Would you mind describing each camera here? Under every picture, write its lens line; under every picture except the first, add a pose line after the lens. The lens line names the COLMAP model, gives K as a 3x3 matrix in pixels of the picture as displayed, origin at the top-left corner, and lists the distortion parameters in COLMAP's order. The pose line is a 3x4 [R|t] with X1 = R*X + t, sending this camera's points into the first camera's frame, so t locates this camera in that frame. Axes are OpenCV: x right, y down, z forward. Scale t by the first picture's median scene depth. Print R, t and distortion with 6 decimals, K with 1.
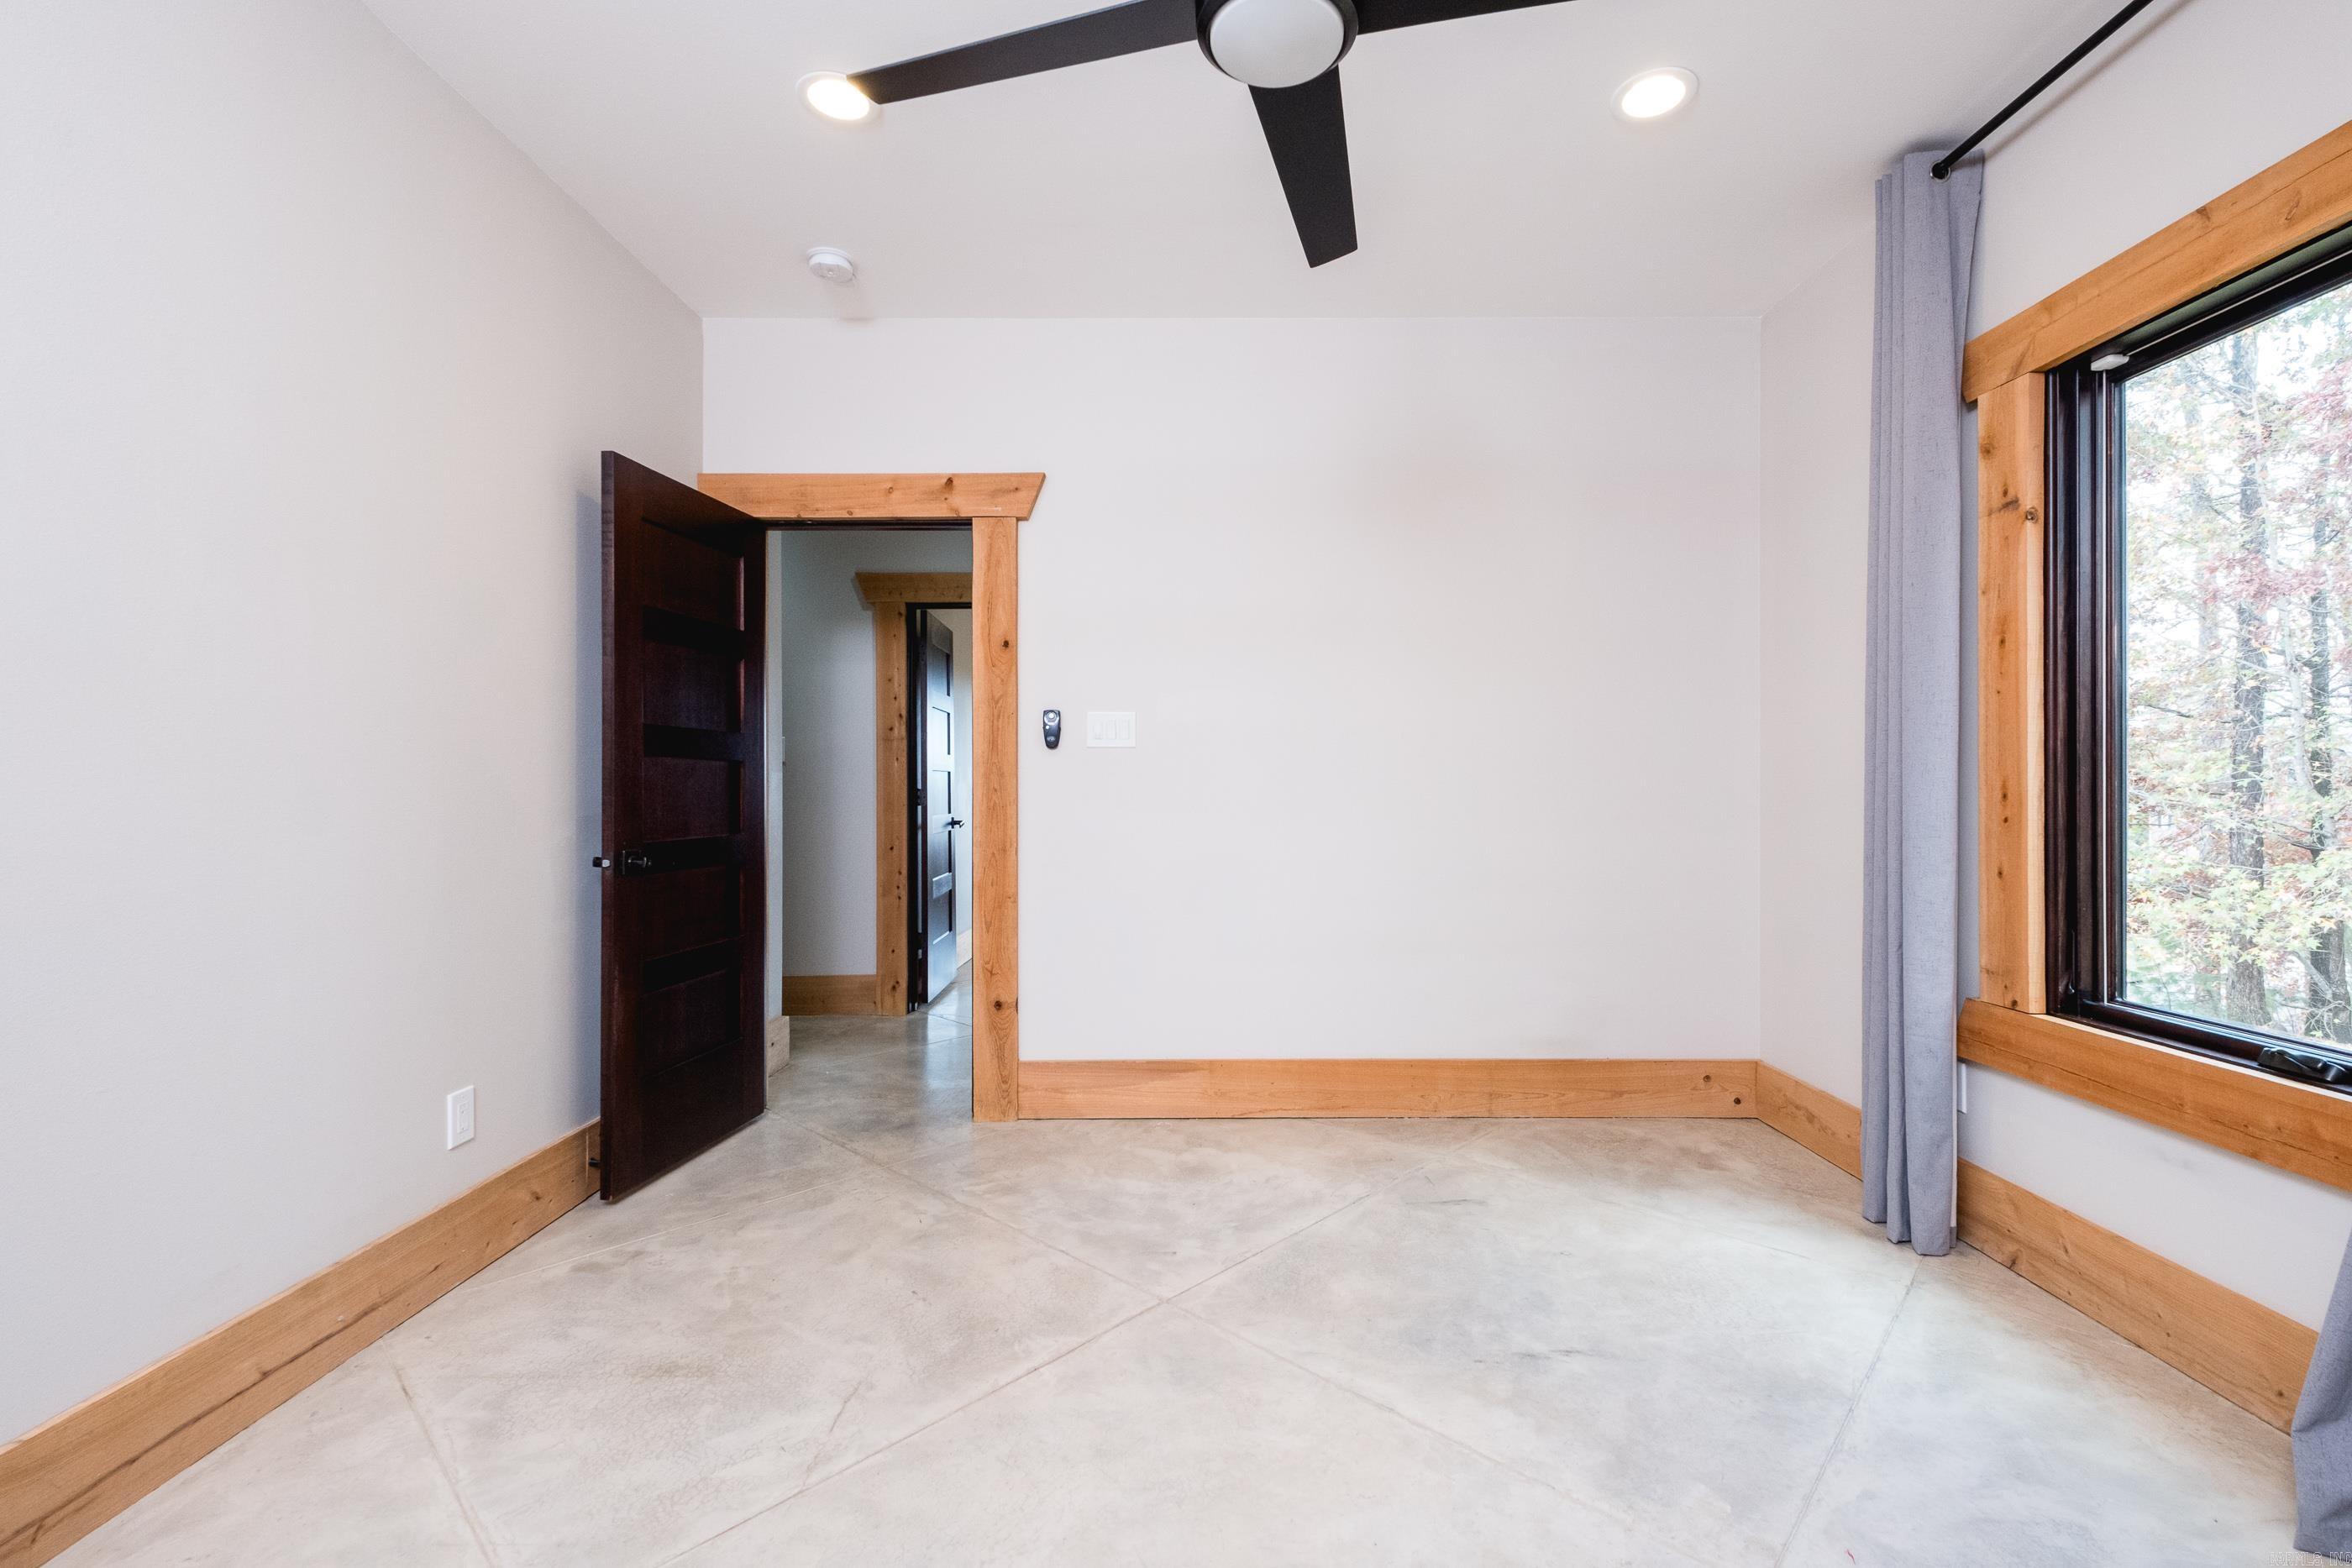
lens RADIAL K [[1011.5, 0, 1188.2], [0, 1011.5, 807.6], [0, 0, 1]] dist [0.004098, -0.005406]
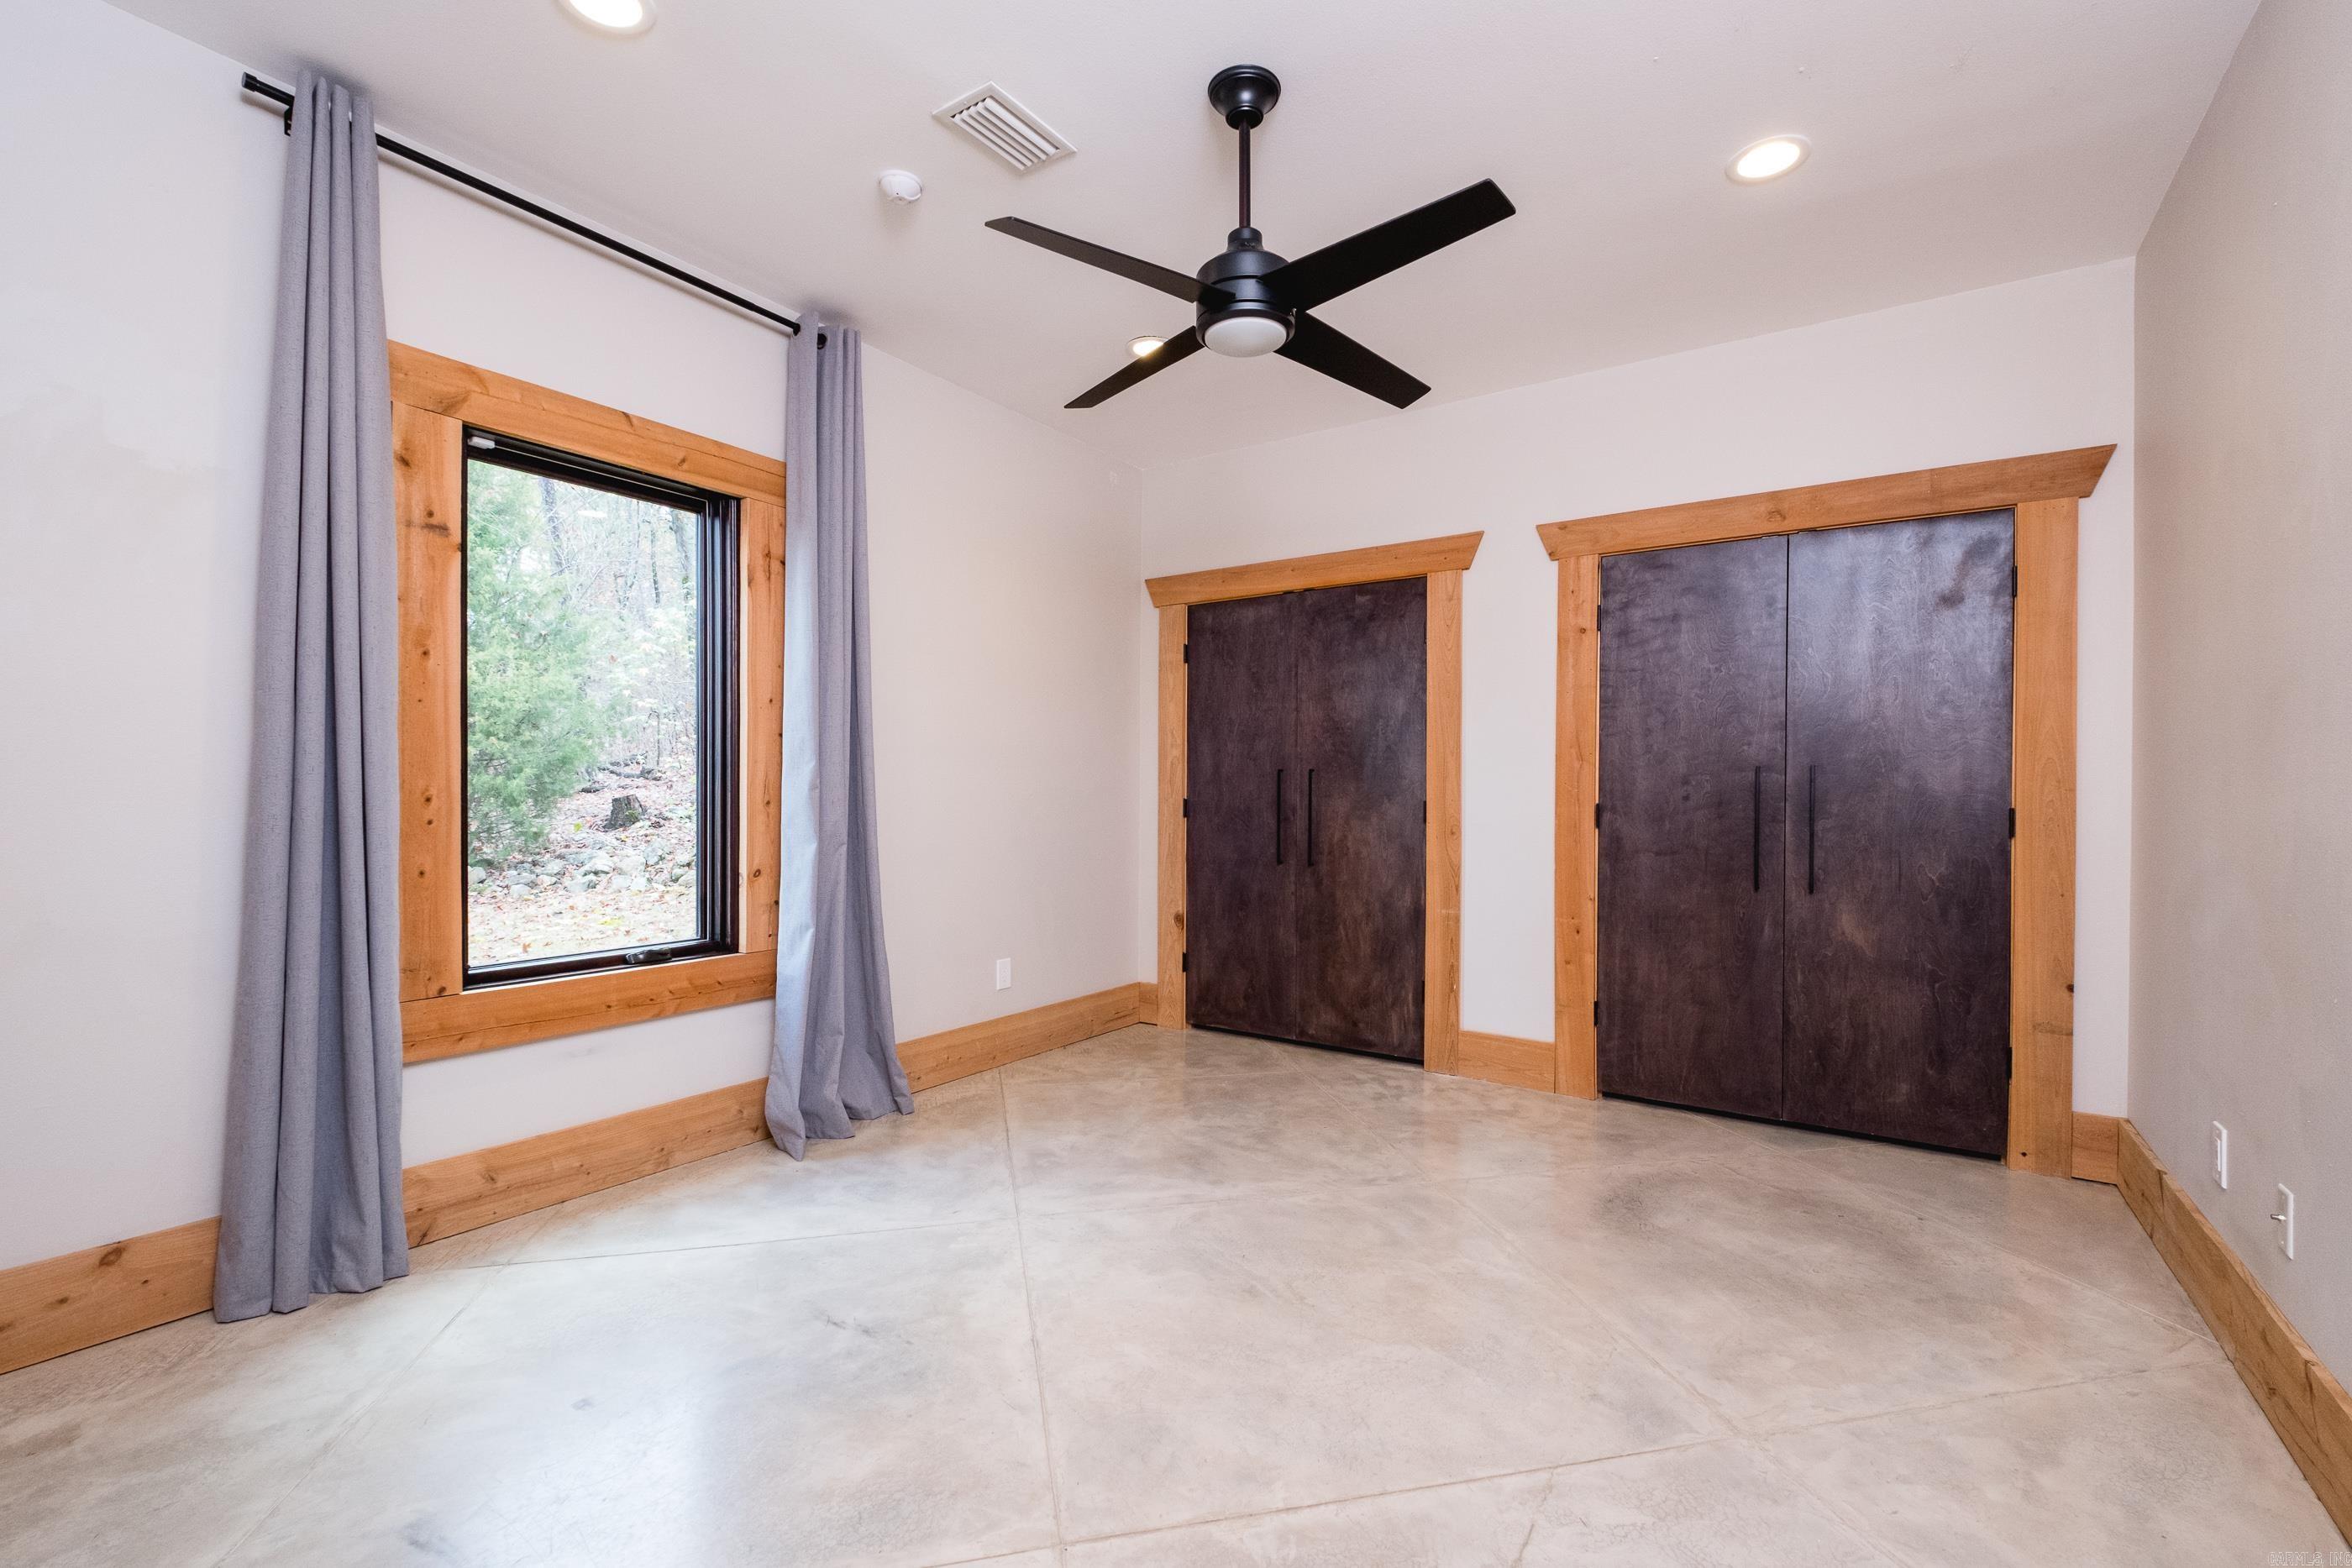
lens RADIAL K [[1011.5, 0, 1188.2], [0, 1011.5, 807.6], [0, 0, 1]] dist [0.004098, -0.005406]
pose [[-0.831564, -0.011922, 0.555301, -0.514496], [0.006127, 0.999512, 0.030634, -0.035136], [-0.555395, 0.028877, -0.831085, 1.653795]]
